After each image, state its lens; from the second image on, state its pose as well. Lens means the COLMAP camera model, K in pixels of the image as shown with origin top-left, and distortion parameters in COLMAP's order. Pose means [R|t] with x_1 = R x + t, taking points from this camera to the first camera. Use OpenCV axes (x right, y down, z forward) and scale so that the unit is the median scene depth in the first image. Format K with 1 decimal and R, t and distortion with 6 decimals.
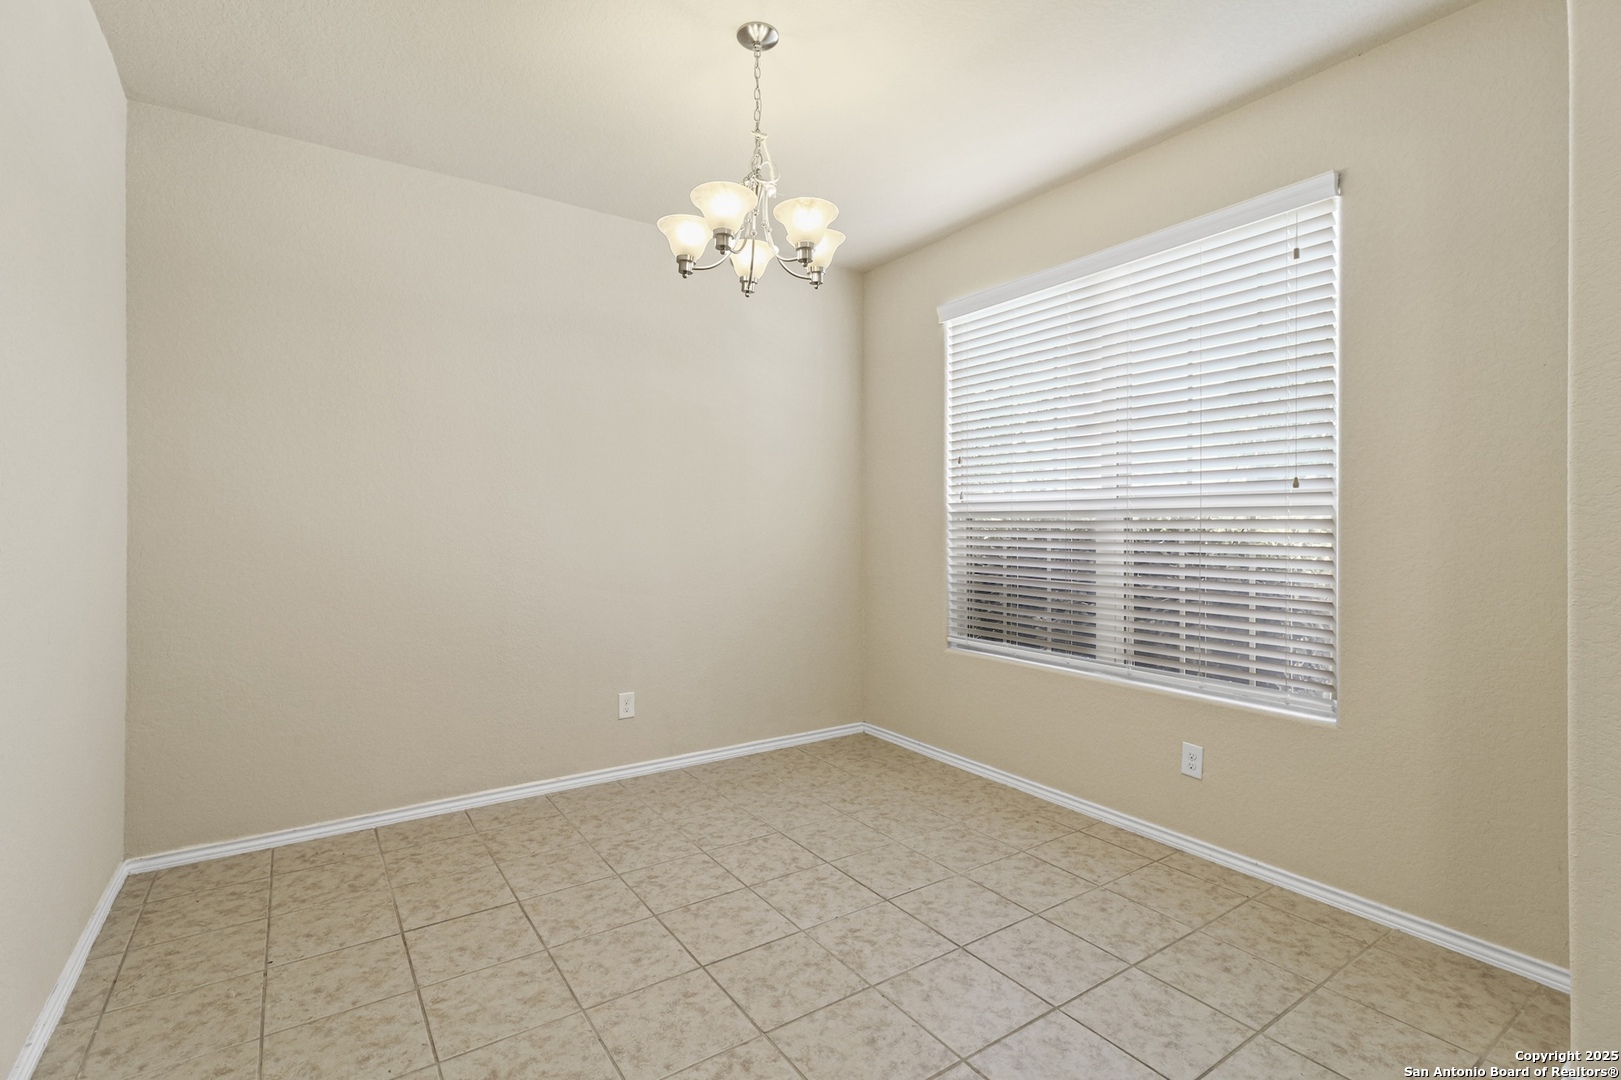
lens RADIAL K [[752.5, 0, 812.5], [0, 752.5, 531.9], [0, 0, 1]] dist [0.001208, -0.000115]
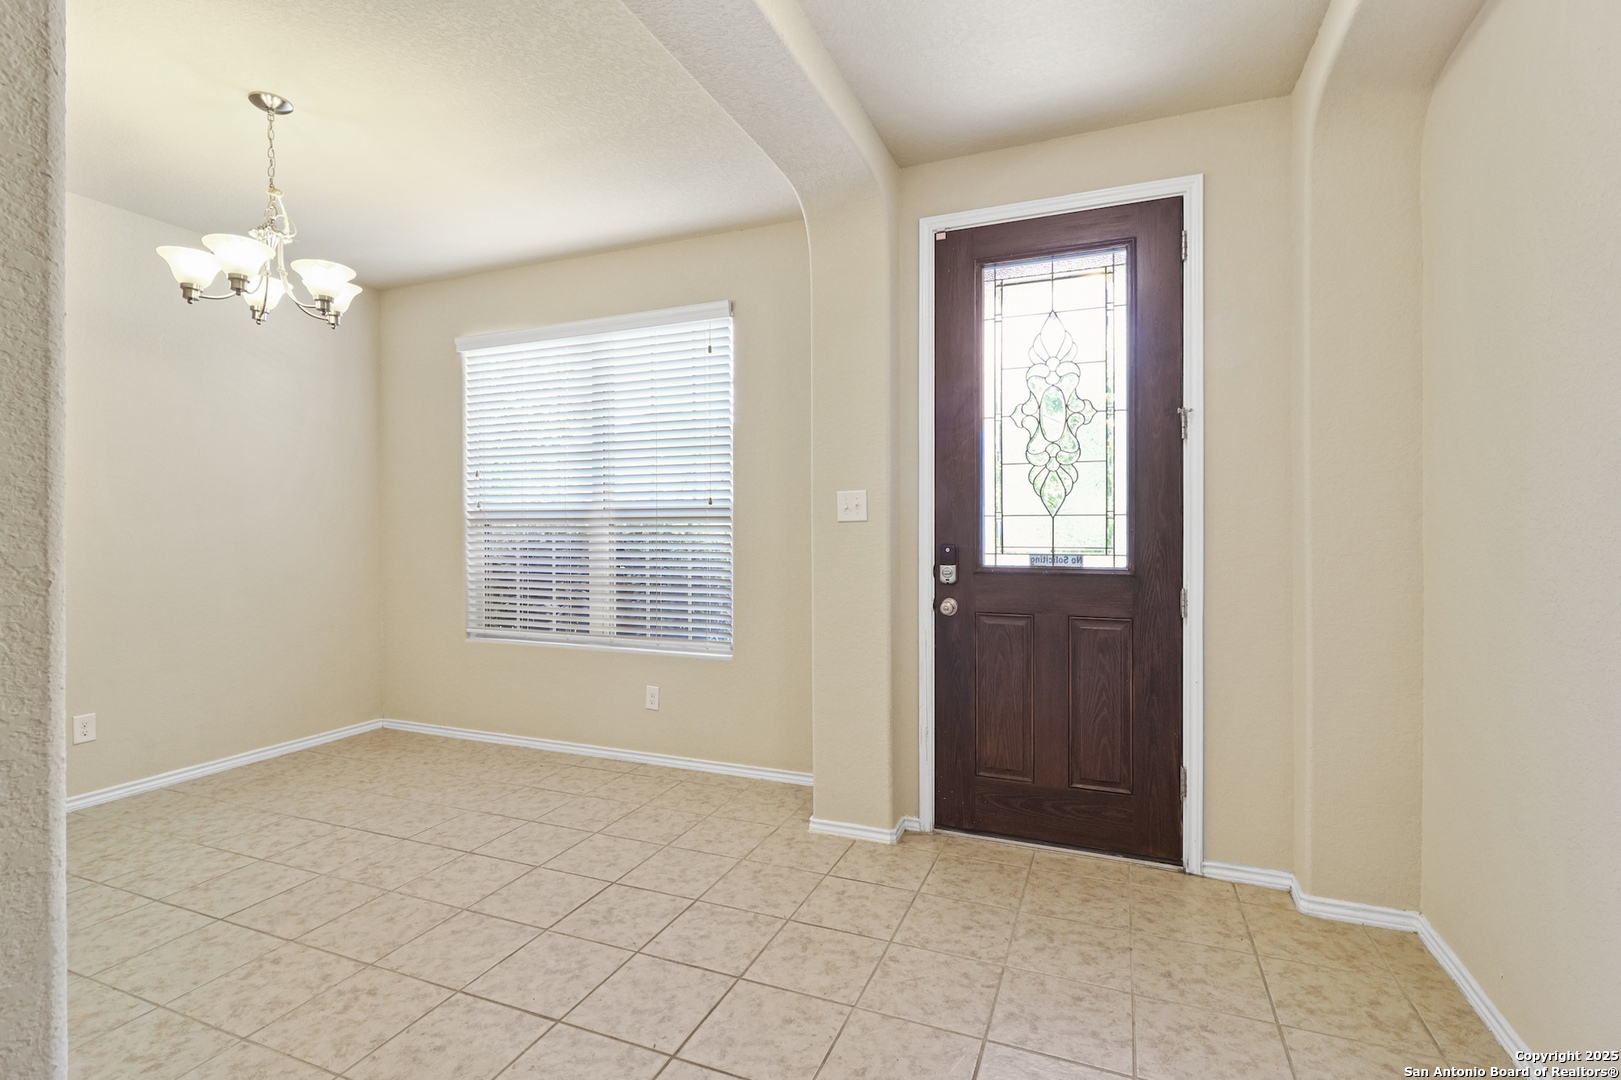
lens RADIAL K [[752.5, 0, 812.5], [0, 752.5, 531.9], [0, 0, 1]] dist [0.001208, -0.000115]
pose [[0.832224, -0.005216, 0.554415, -0.022952], [0.008244, 0.999962, -0.002967, 0.002094], [-0.554378, 0.007040, 0.832235, -0.348115]]
